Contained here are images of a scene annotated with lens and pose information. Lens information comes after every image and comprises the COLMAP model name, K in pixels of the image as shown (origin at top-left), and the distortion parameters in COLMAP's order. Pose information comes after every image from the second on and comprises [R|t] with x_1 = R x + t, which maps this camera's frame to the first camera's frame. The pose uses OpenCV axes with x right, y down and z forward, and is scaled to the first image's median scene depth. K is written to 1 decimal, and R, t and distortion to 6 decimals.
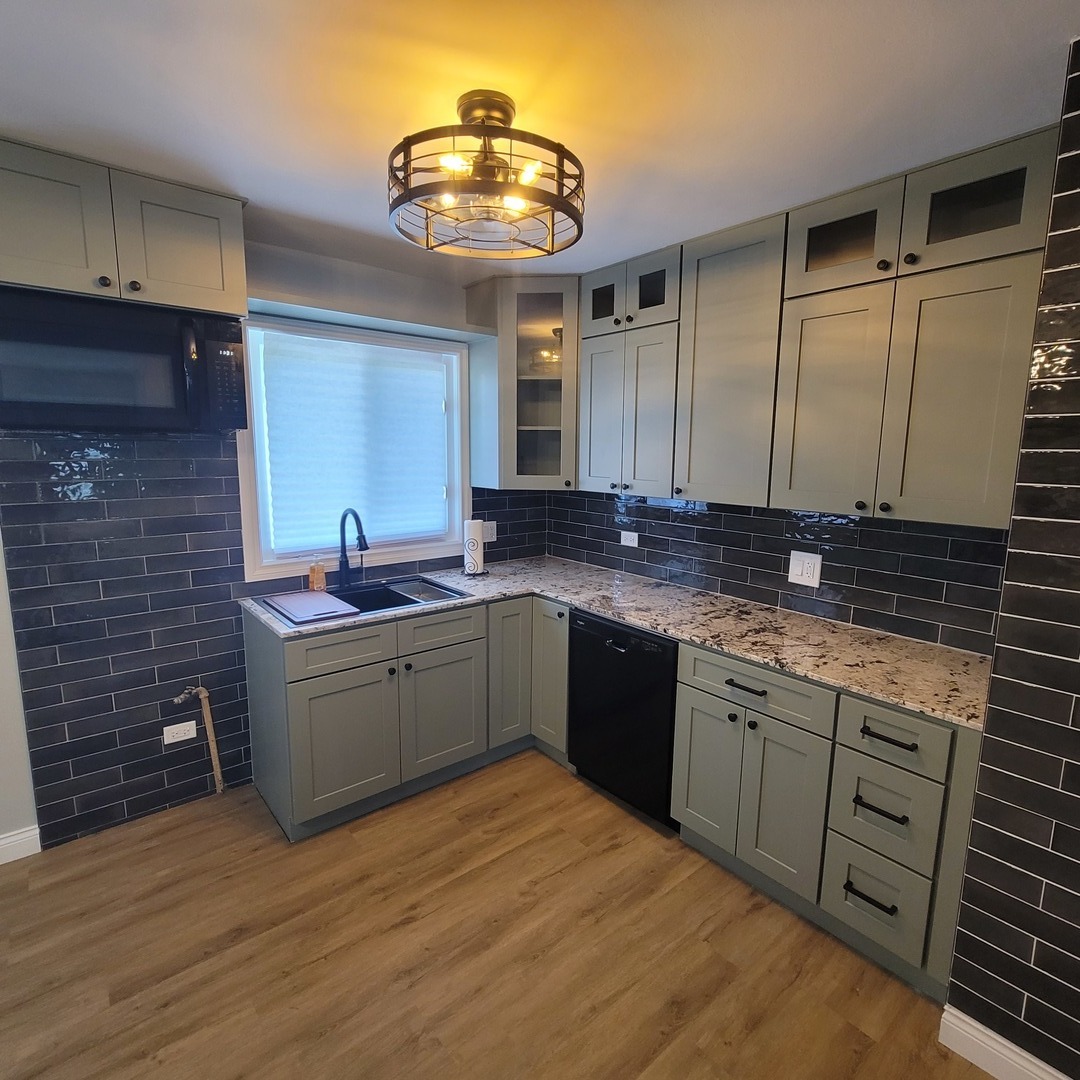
lens RADIAL K [[599.8, 0, 543.9], [0, 599.8, 539.5], [0, 0, 1]] dist [-0.001442, 0.001195]
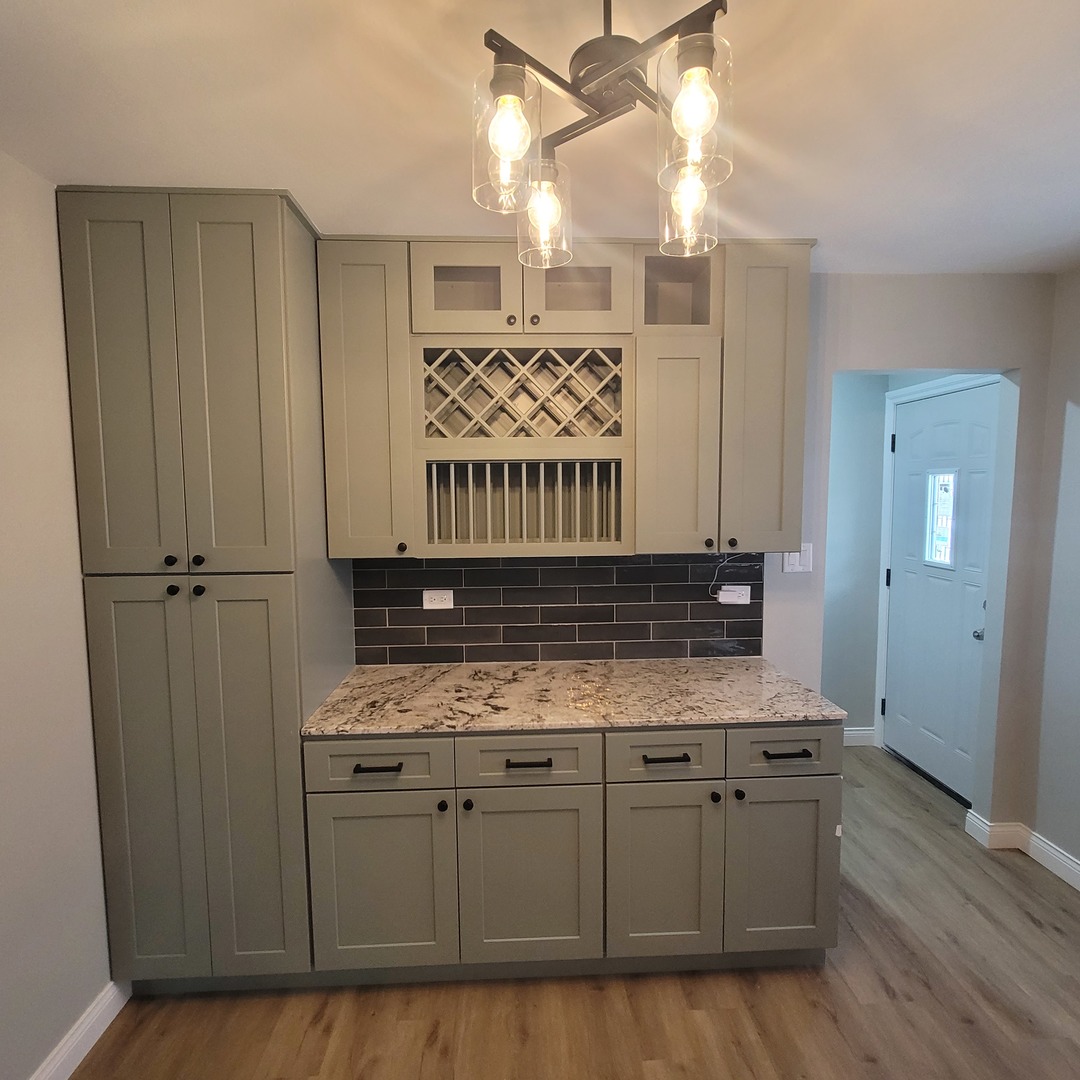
lens RADIAL K [[599.8, 0, 542.2], [0, 599.8, 534.7], [0, 0, 1]] dist [-0.001442, 0.001195]
pose [[0.576885, -0.082789, 0.812619, -0.332559], [0.149384, 0.988765, -0.005314, -0.075200], [-0.803049, 0.124458, 0.582771, 0.431081]]
